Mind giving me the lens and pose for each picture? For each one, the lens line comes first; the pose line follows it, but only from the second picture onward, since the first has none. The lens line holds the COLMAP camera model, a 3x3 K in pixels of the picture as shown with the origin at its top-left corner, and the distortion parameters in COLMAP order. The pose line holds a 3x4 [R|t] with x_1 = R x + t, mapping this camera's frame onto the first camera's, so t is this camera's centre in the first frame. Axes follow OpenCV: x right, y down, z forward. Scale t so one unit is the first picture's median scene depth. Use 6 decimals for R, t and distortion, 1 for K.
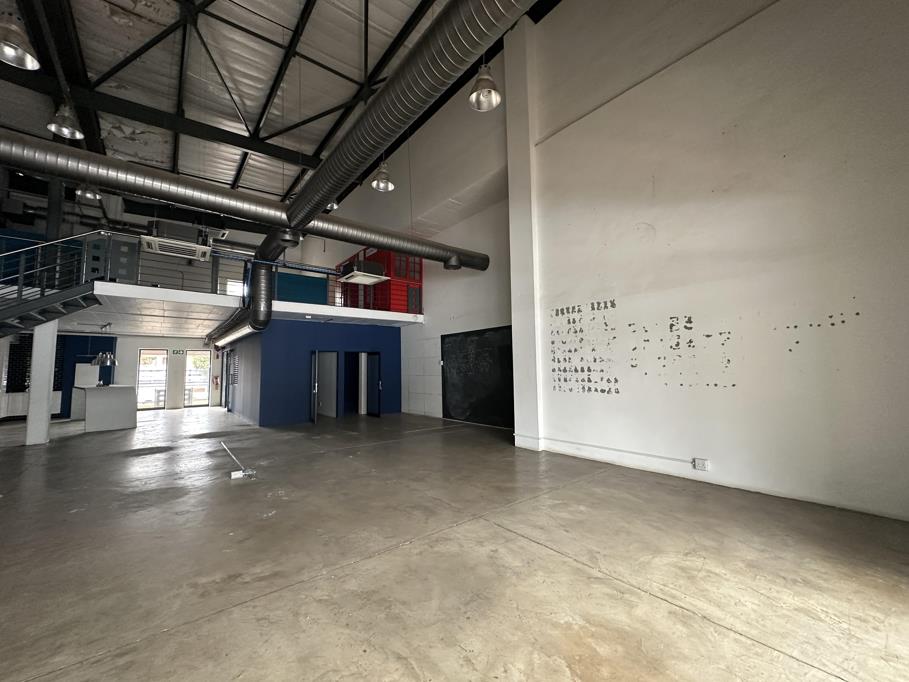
lens RADIAL K [[363.1, 0, 454.9], [0, 363.1, 338.8], [0, 0, 1]] dist [-0.001943, 0.000519]
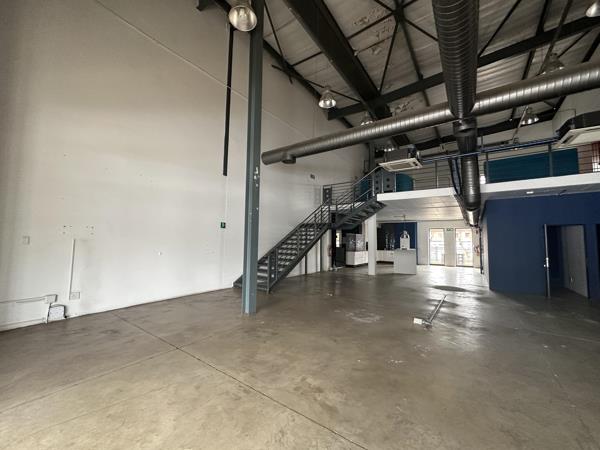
lens RADIAL K [[239.6, 0, 300.3], [0, 239.6, 223.5], [0, 0, 1]] dist [-0.001943, 0.000519]
pose [[0.256348, -0.051121, -0.965232, 0.104464], [0.064195, 0.997296, -0.035770, 0.013544], [0.964450, -0.052794, 0.258936, 0.249387]]
